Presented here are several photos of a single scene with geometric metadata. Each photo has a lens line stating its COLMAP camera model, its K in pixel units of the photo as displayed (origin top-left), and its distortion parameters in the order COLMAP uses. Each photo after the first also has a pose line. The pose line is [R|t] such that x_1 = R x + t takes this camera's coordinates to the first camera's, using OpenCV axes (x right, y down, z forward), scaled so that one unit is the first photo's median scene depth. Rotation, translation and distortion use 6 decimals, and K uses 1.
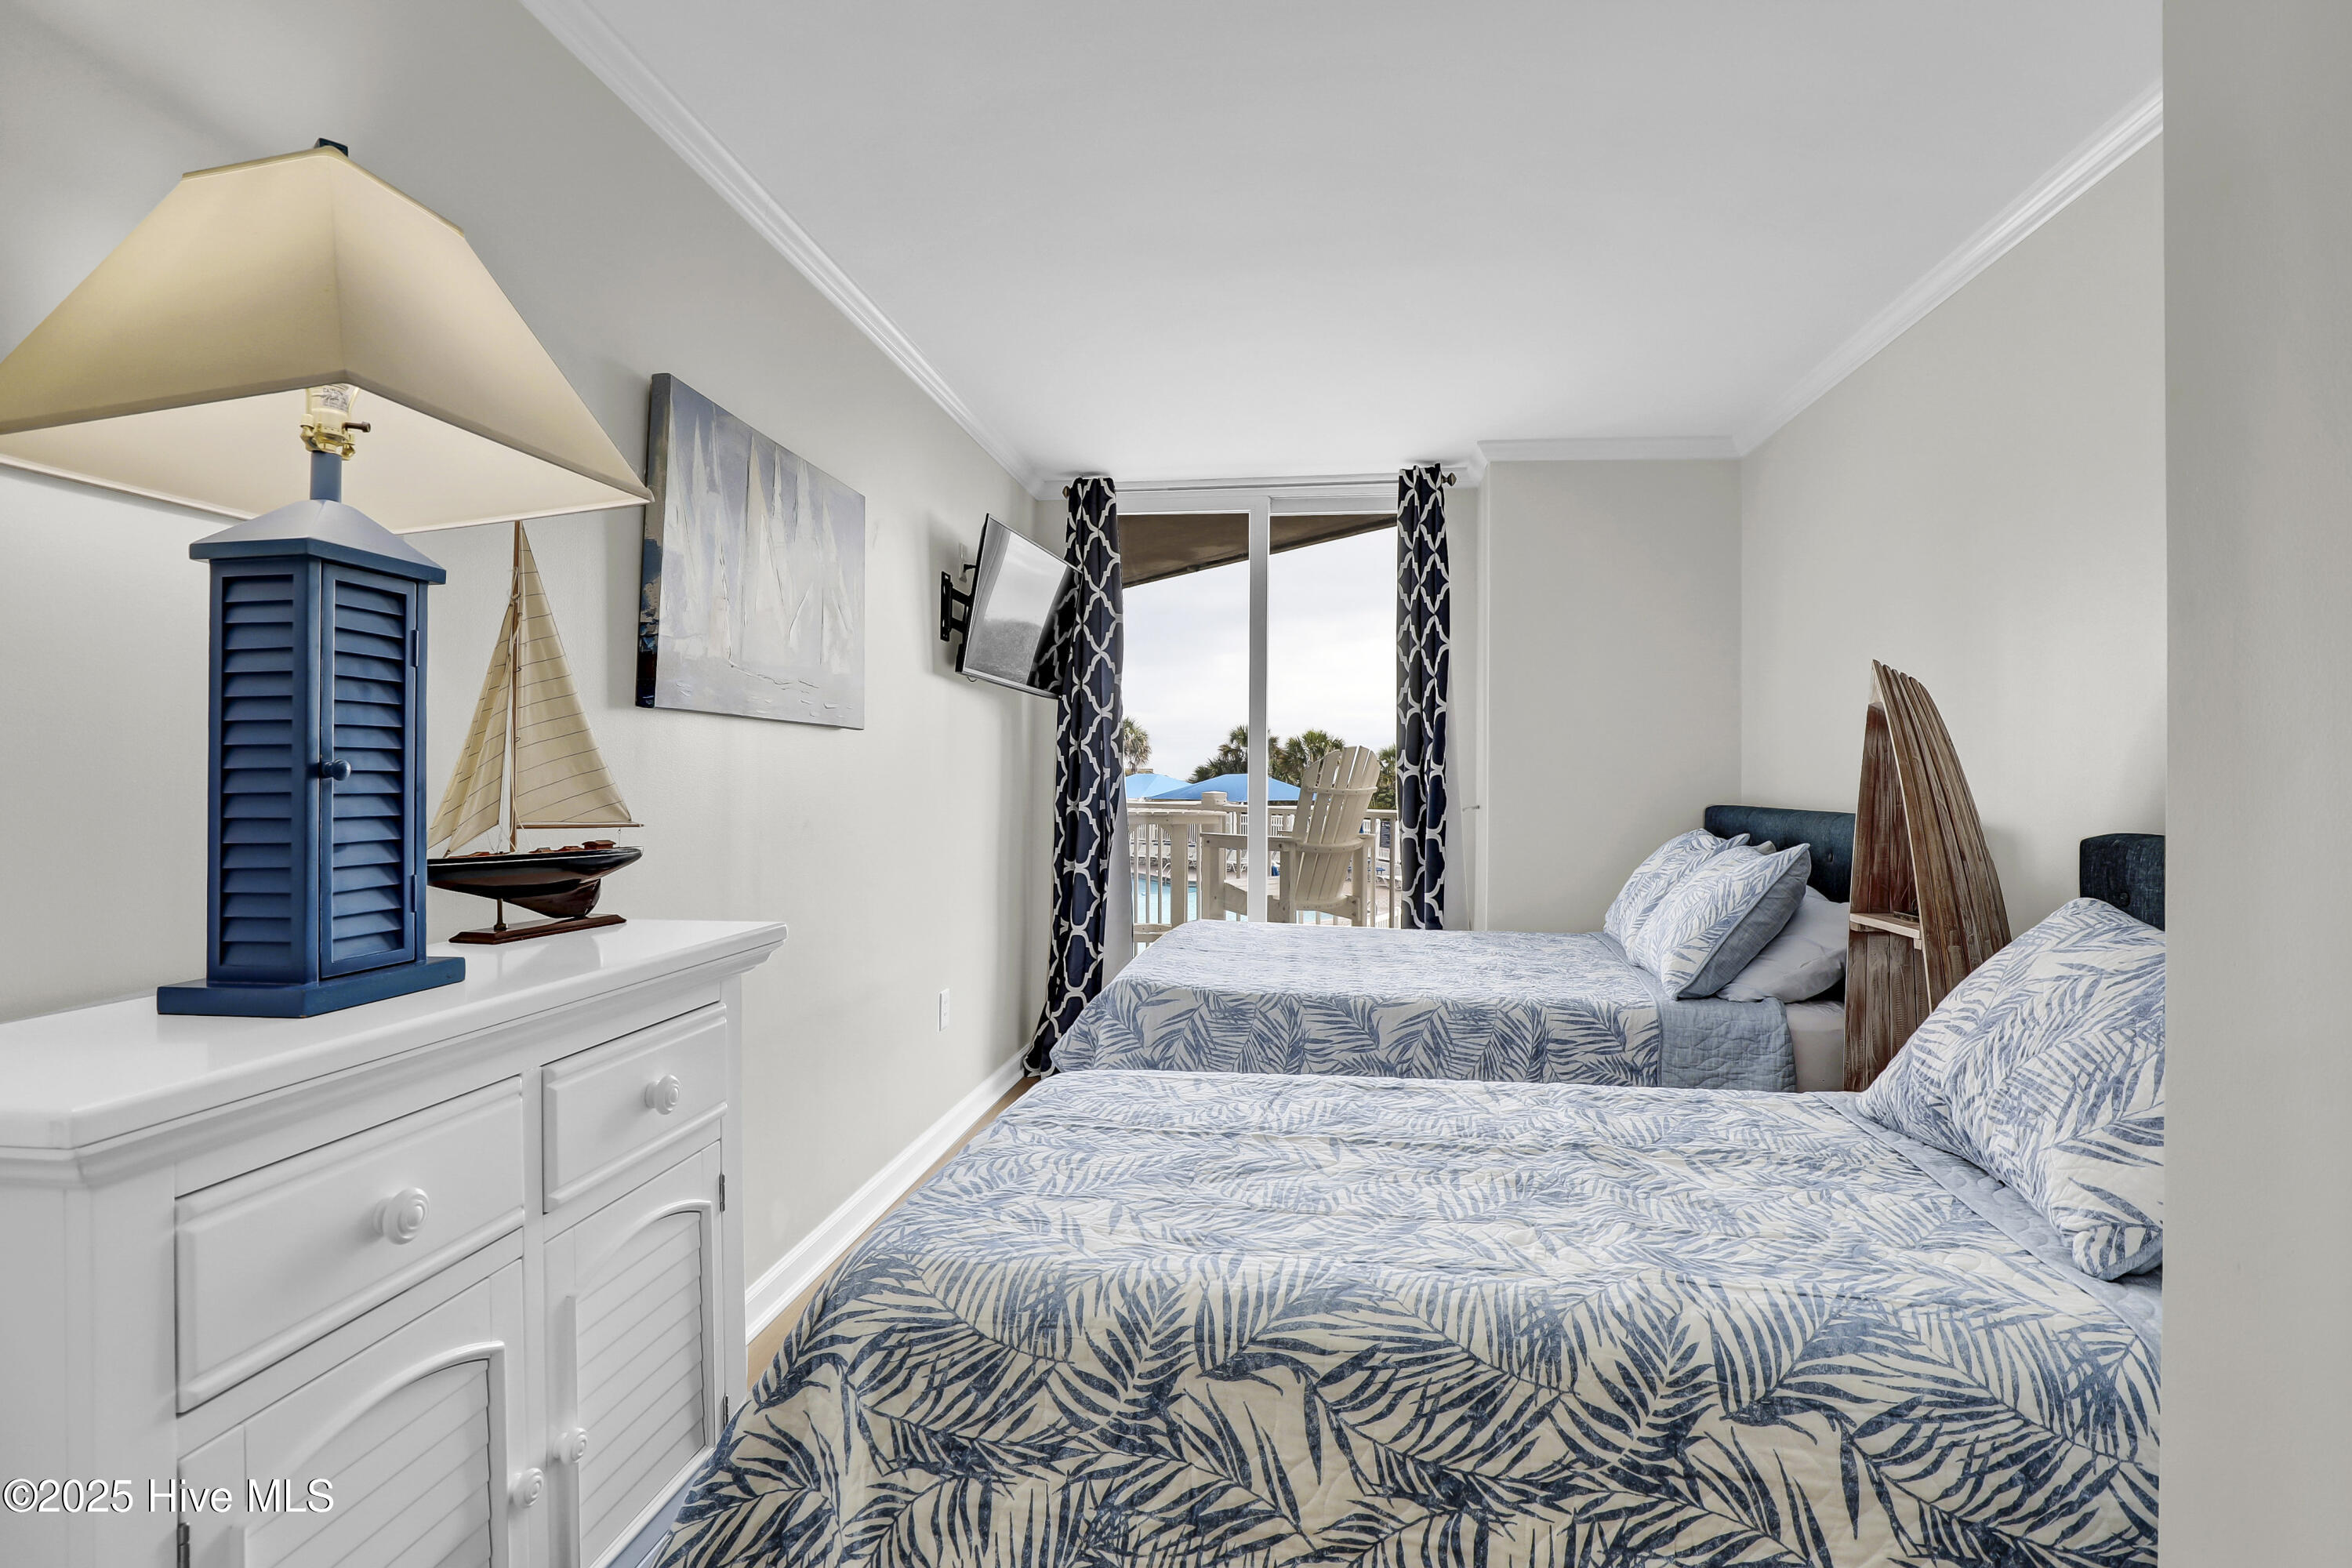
lens RADIAL K [[1122.2, 0, 1195.1], [0, 1122.2, 797.2], [0, 0, 1]] dist [-0.058402, -0.000036]
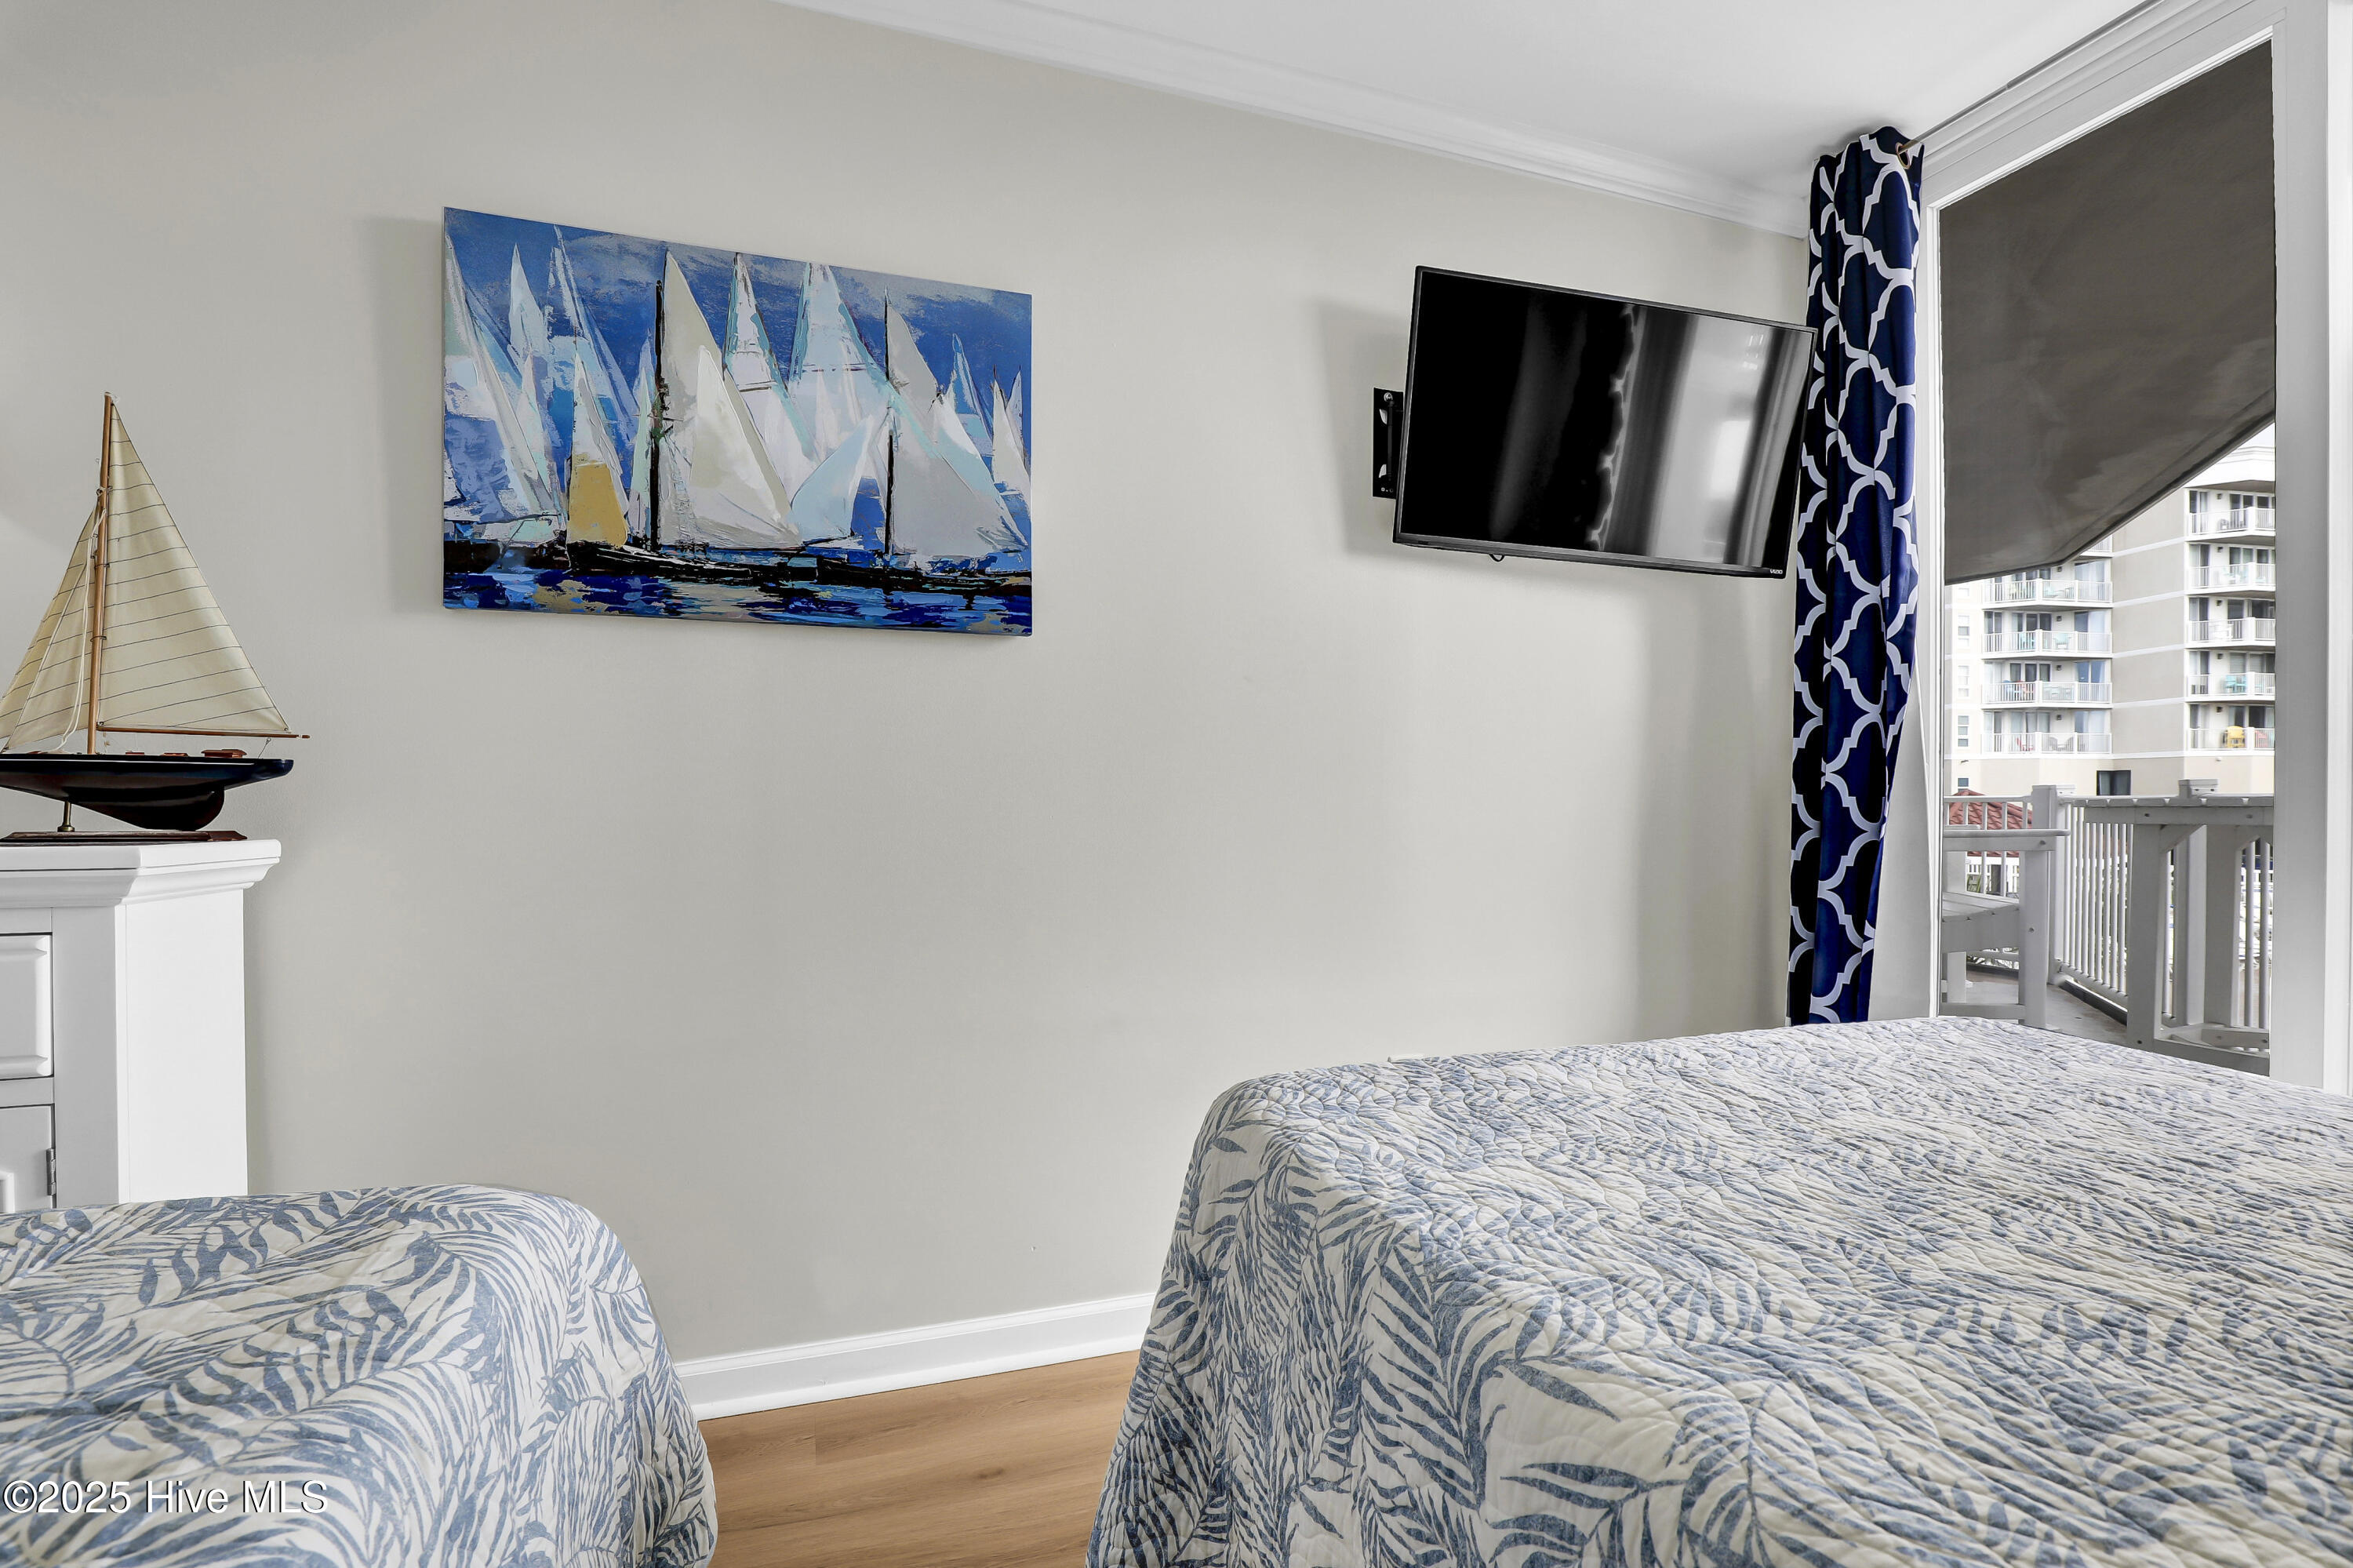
lens RADIAL K [[1114.8, 0, 1193.3], [0, 1114.8, 825.1], [0, 0, 1]] dist [-0.023735, -0.000170]
pose [[0.450533, 0.015200, -0.892631, 0.460271], [-0.011946, 0.999868, 0.010996, 0.061661], [0.892680, 0.005709, 0.450655, 0.982172]]
